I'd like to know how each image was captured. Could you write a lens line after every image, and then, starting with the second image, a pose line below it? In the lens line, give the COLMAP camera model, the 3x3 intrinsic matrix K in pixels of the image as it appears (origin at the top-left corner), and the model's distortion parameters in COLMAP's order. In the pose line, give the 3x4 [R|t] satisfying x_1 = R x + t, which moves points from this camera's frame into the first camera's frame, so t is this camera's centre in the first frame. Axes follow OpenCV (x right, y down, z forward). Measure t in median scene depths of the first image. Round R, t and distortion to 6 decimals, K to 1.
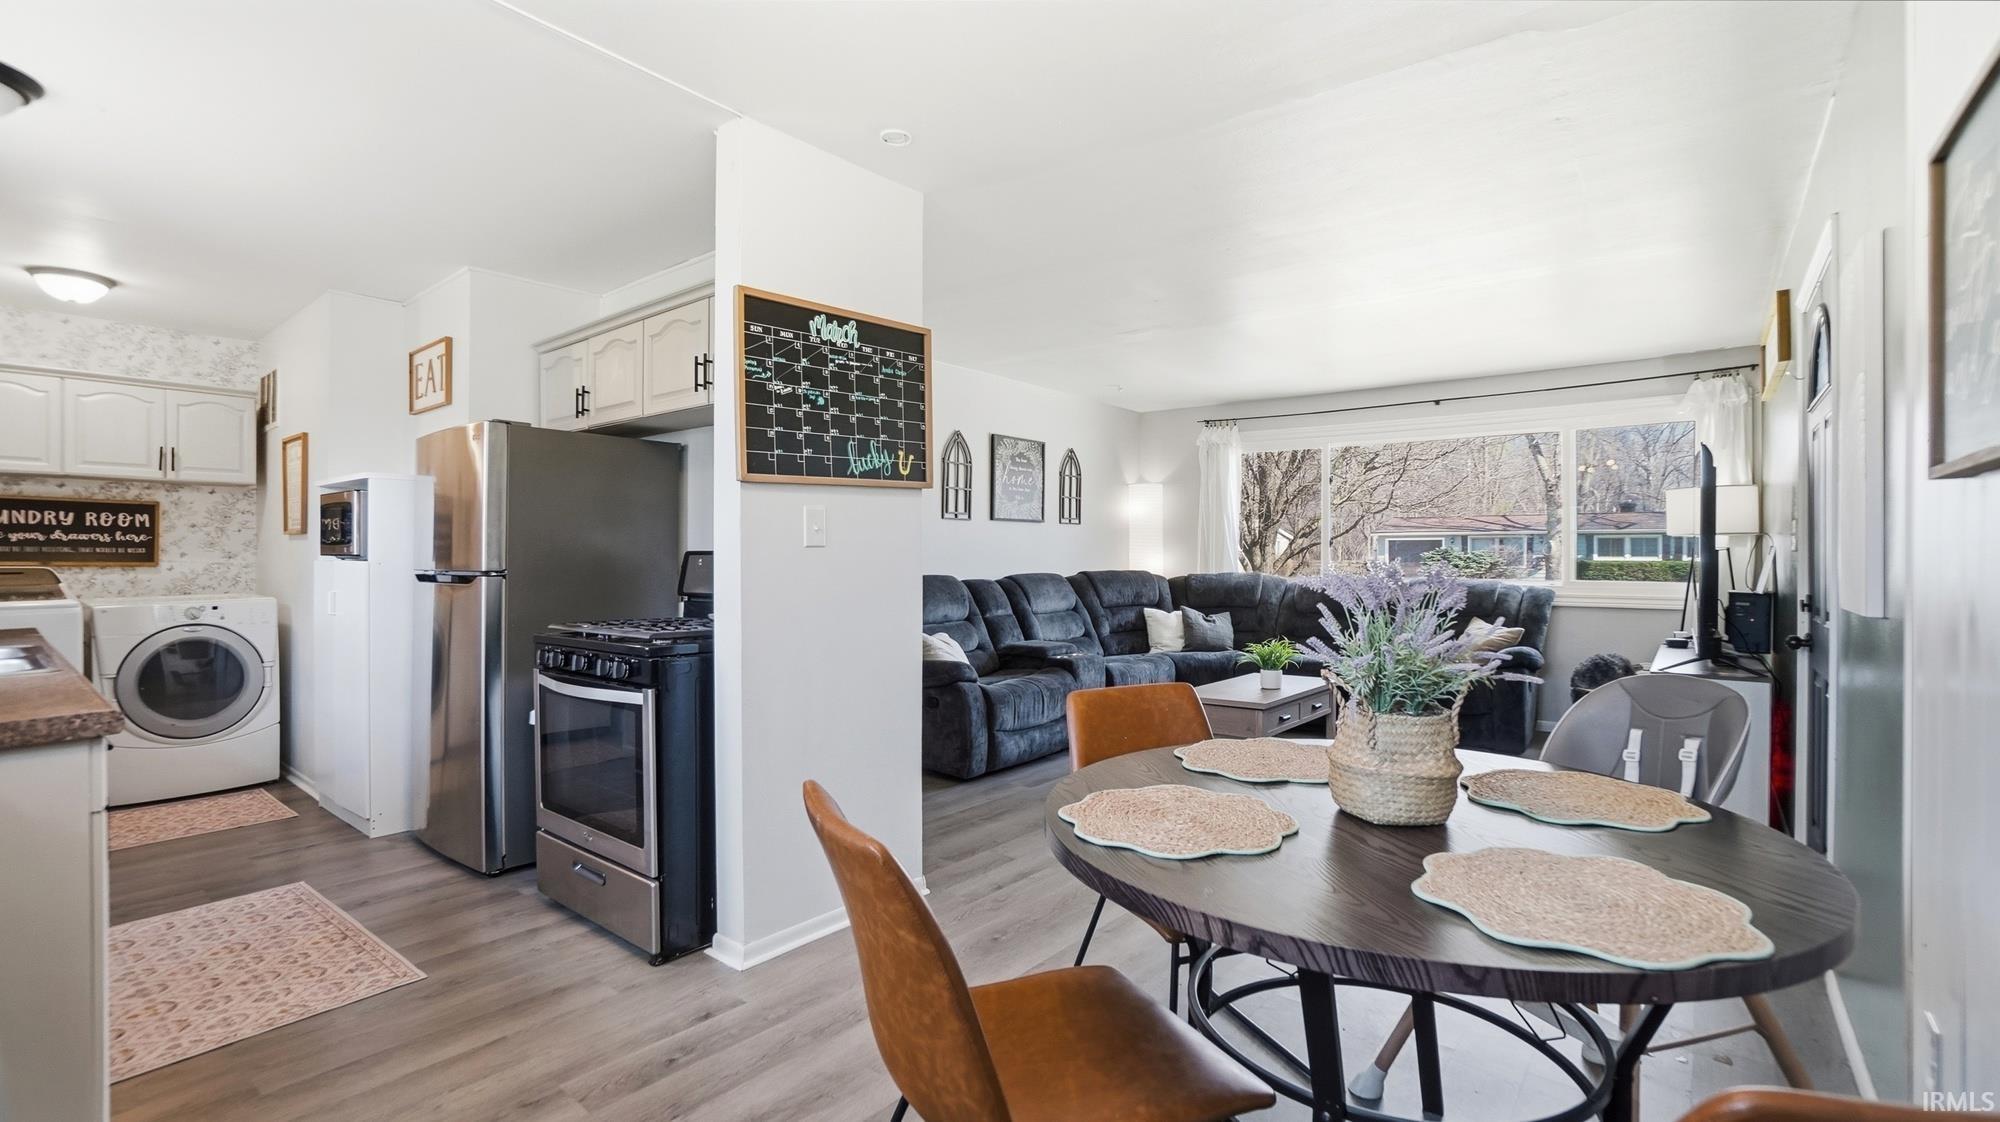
lens RADIAL K [[886.8, 0, 1009.2], [0, 886.8, 560.6], [0, 0, 1]] dist [-0.027352, 0.000183]
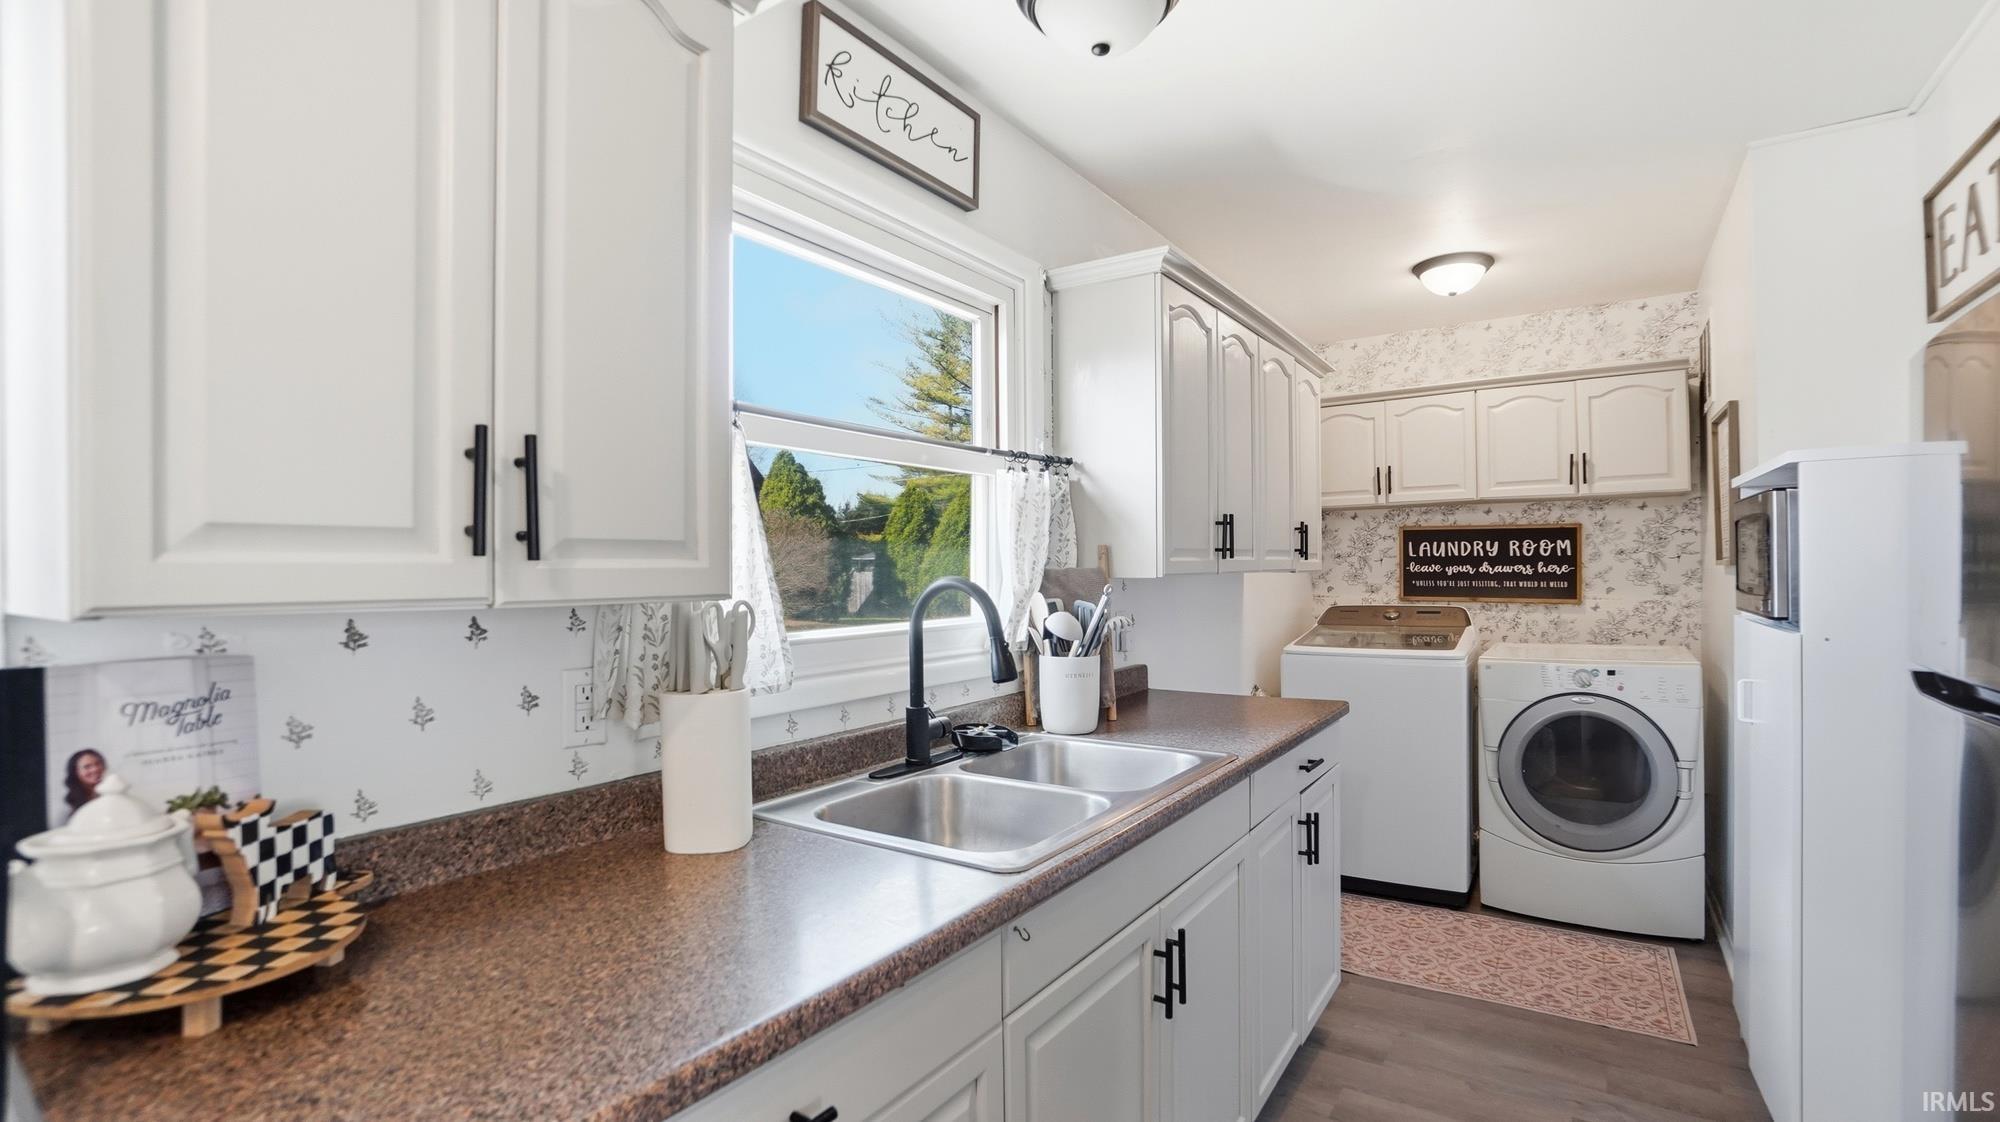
lens RADIAL K [[896.1, 0, 982.4], [0, 896.1, 573.8], [0, 0, 1]] dist [-0.039863, 0.002665]
pose [[0.095687, -0.004054, -0.995403, -0.231073], [0.003333, 0.999987, -0.003752, -0.020908], [0.995406, -0.002958, 0.095699, 0.377903]]
